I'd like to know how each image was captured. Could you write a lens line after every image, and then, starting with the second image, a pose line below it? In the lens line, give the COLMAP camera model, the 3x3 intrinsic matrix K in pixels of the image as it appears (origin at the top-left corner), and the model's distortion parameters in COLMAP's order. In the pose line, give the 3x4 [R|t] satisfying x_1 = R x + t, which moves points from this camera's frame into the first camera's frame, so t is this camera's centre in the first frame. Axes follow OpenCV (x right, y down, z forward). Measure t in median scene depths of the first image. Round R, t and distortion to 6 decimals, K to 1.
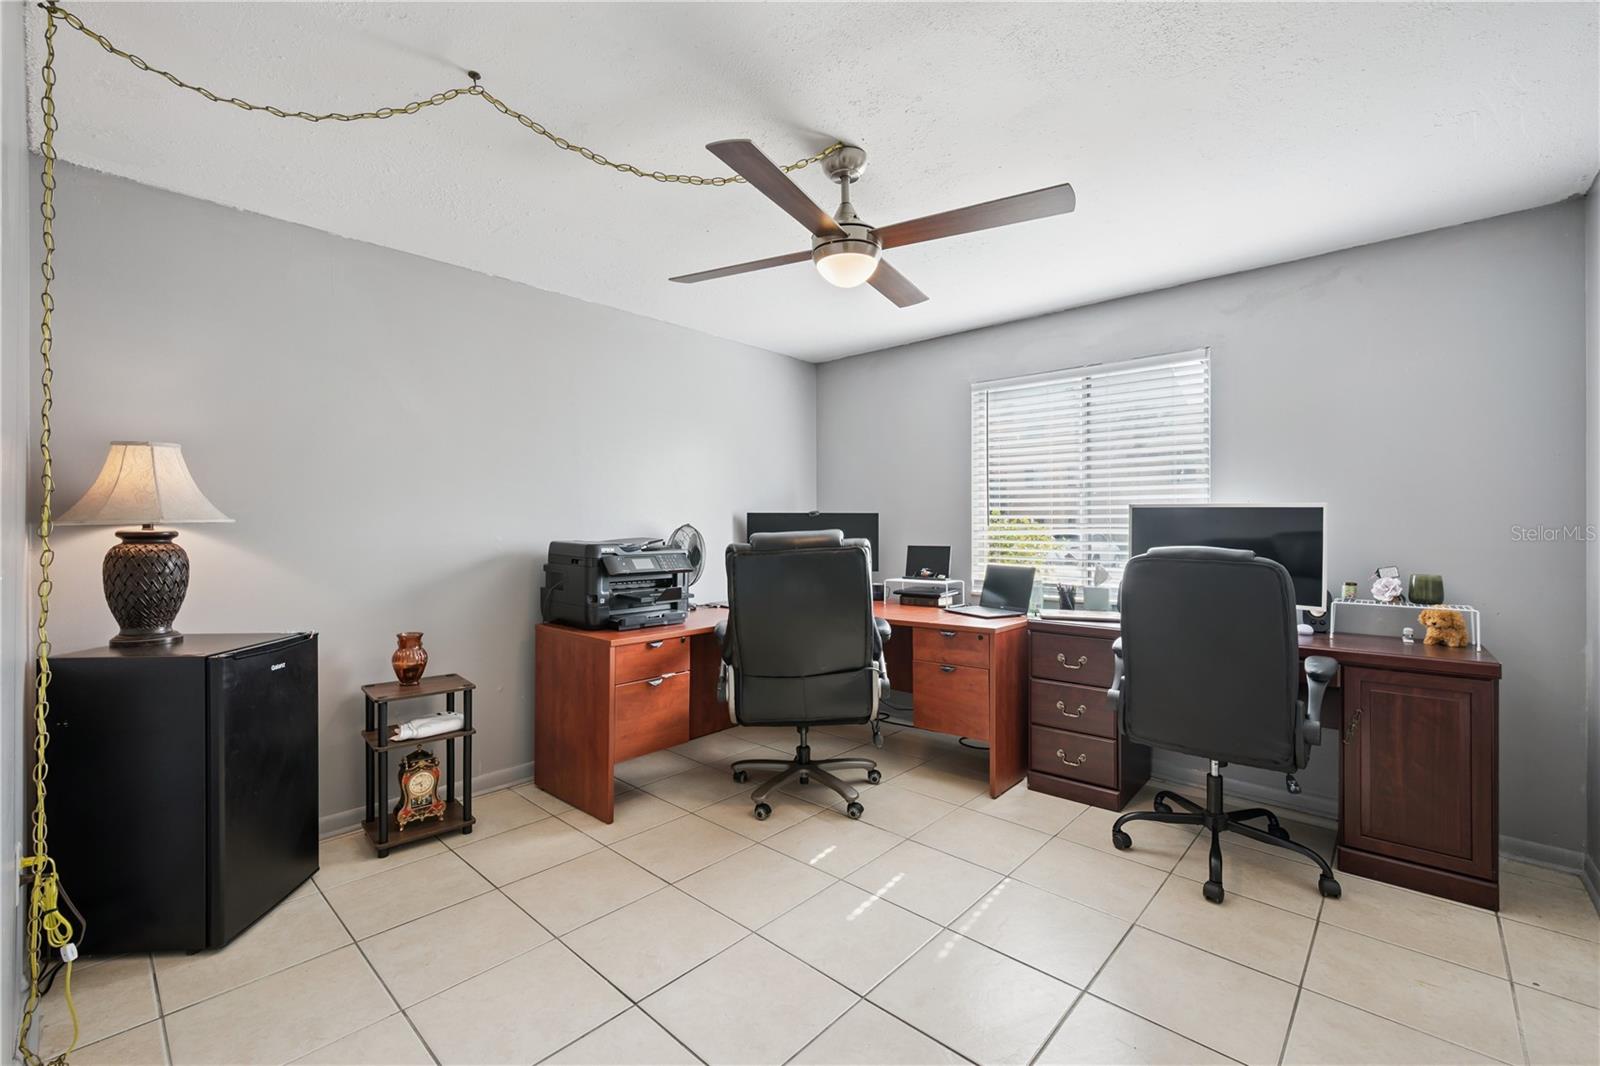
lens RADIAL K [[701.6, 0, 803.5], [0, 701.6, 527.6], [0, 0, 1]] dist [-0.001690, 0.000029]
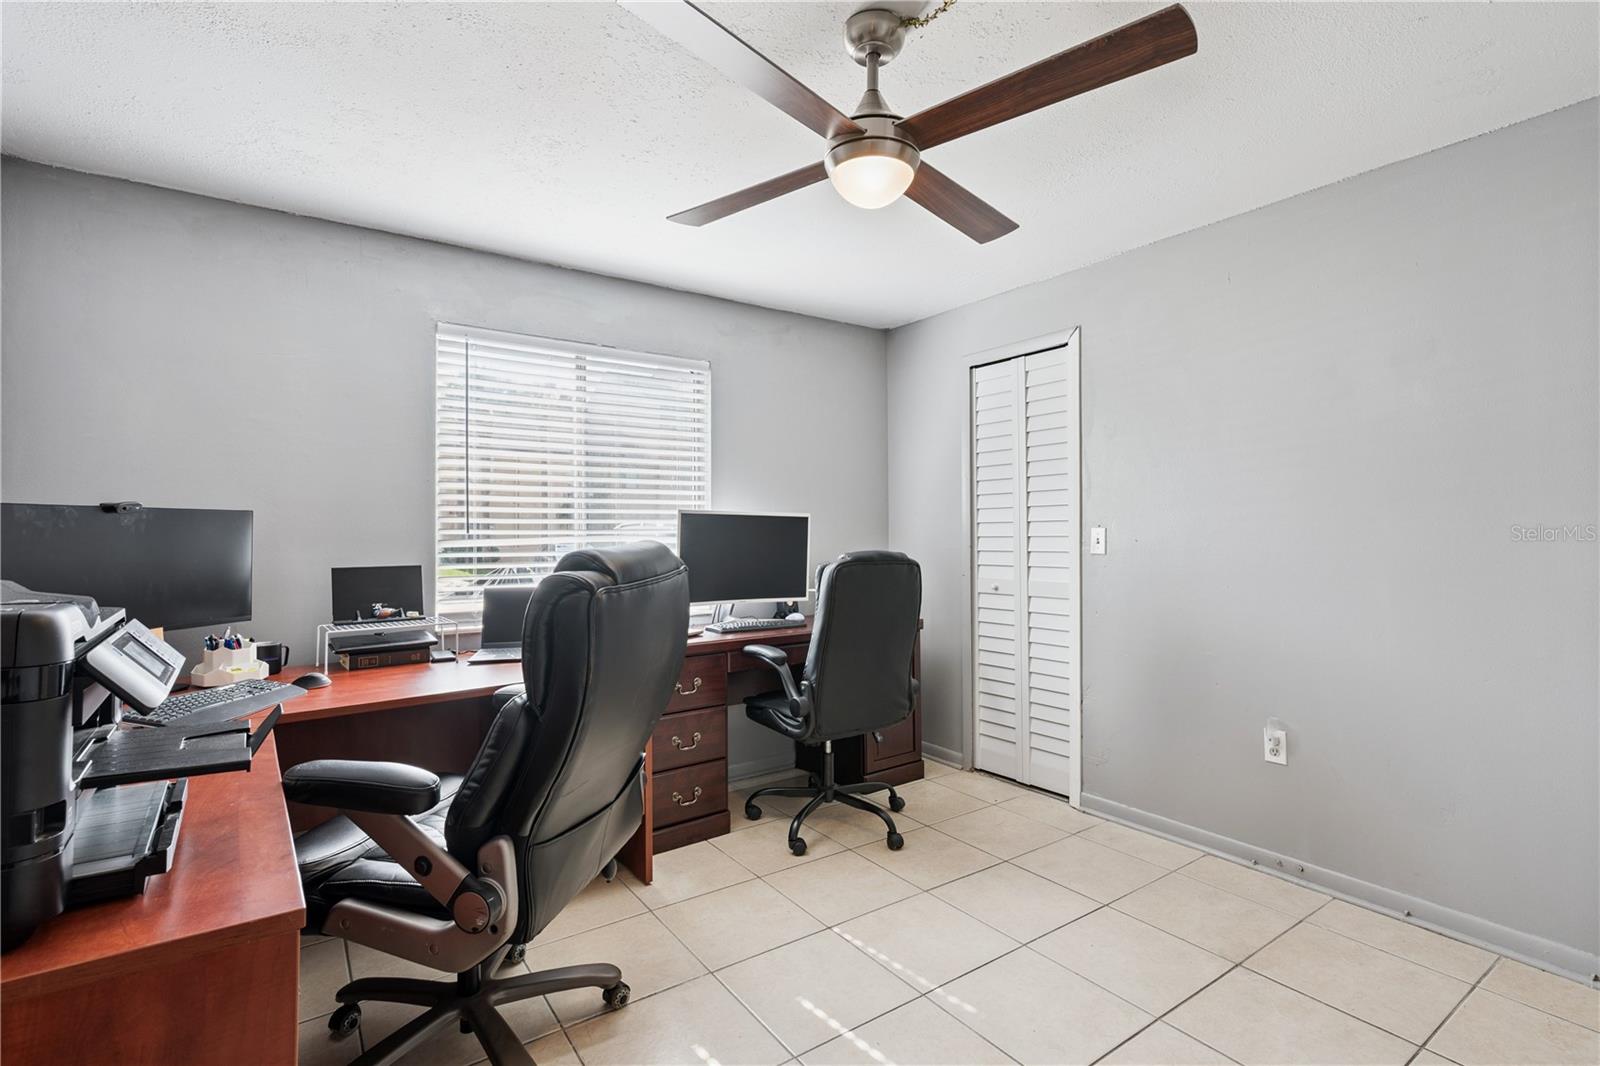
lens RADIAL K [[760.5, 0, 800.4], [0, 760.5, 530.0], [0, 0, 1]] dist [-0.003548, -0.000238]
pose [[0.191502, 0.001898, 0.981490, -0.532080], [0.007225, 0.999968, -0.003343, -0.001435], [-0.981466, 0.007732, 0.191482, 0.682318]]
